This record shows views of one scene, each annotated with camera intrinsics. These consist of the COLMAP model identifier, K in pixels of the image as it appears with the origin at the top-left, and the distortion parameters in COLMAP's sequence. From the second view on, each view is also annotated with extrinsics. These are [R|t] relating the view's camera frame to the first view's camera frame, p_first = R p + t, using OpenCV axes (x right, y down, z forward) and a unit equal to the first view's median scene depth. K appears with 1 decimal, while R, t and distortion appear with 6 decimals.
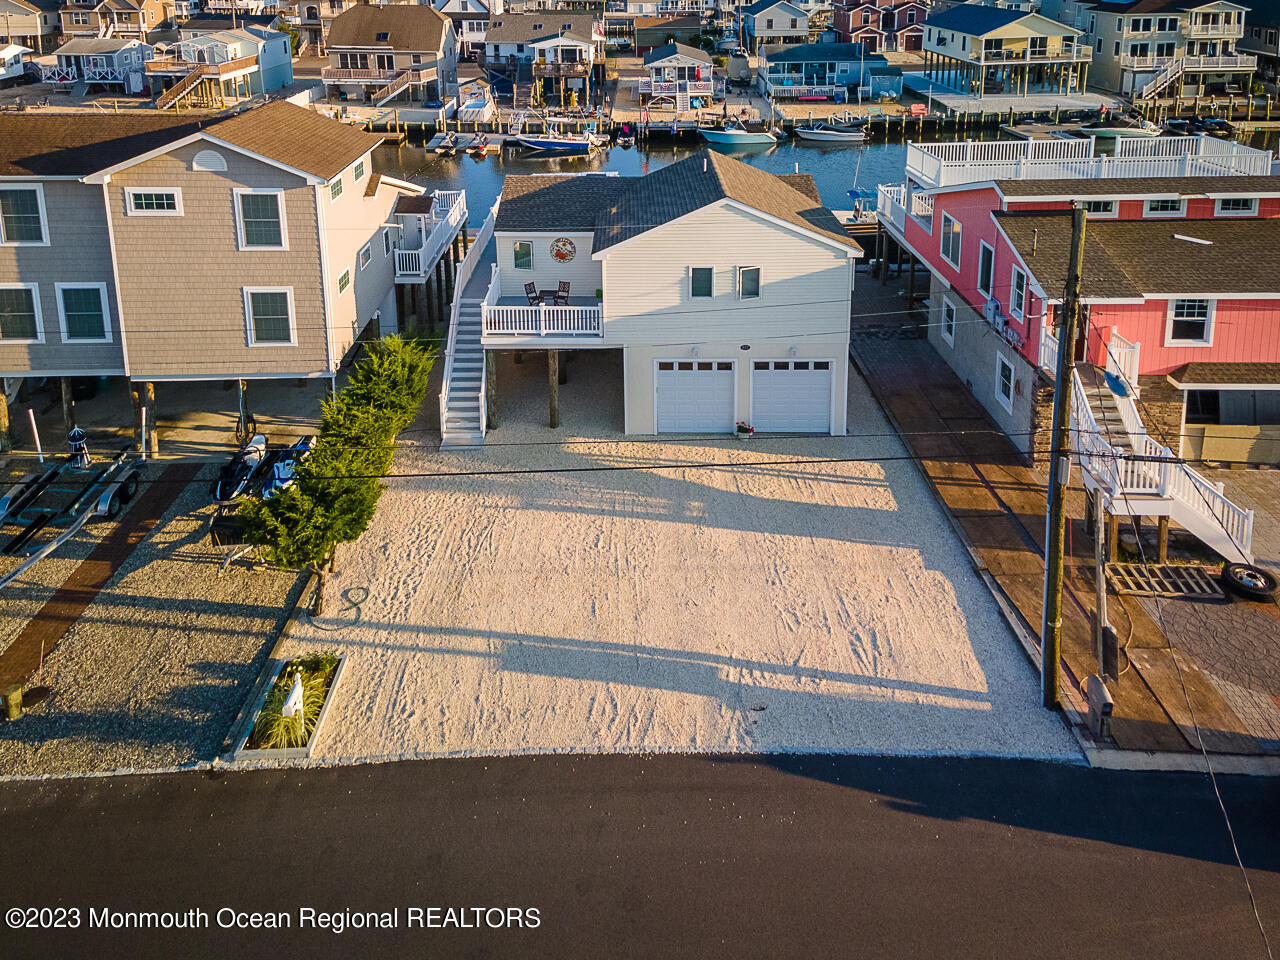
lens RADIAL K [[894.7, 0, 635.7], [0, 894.7, 386.8], [0, 0, 1]] dist [0.219858, -0.134628]
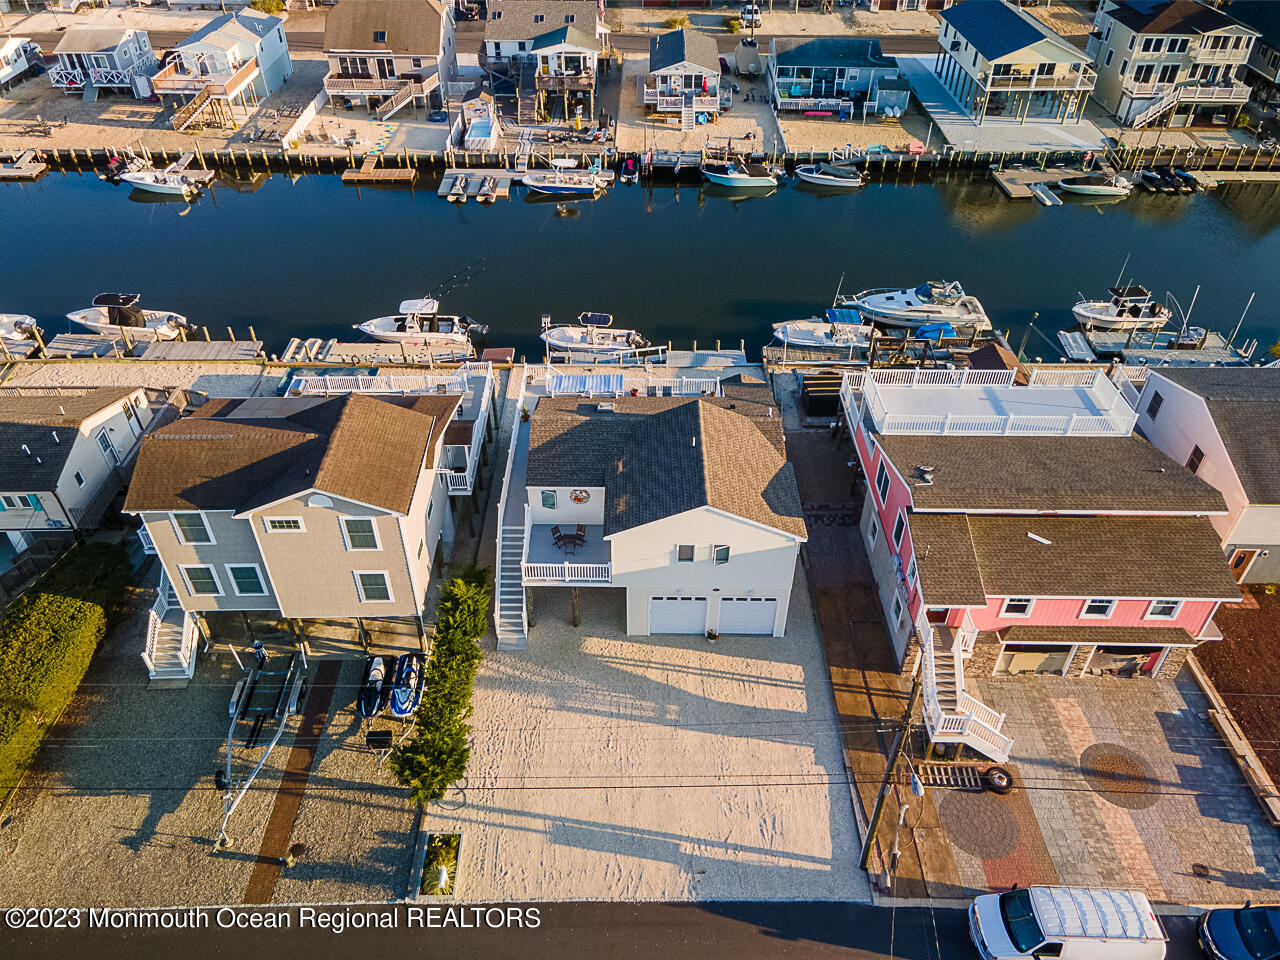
lens RADIAL K [[909.7, 0, 640.0], [0, 909.7, 480.0], [0, 0, 1]] dist [0.048205, 0.004148]
pose [[0.999851, 0.014073, 0.010035, -0.009671], [-0.017197, 0.868153, 0.495998, -0.879607], [-0.001732, -0.496096, 0.868266, -0.117182]]
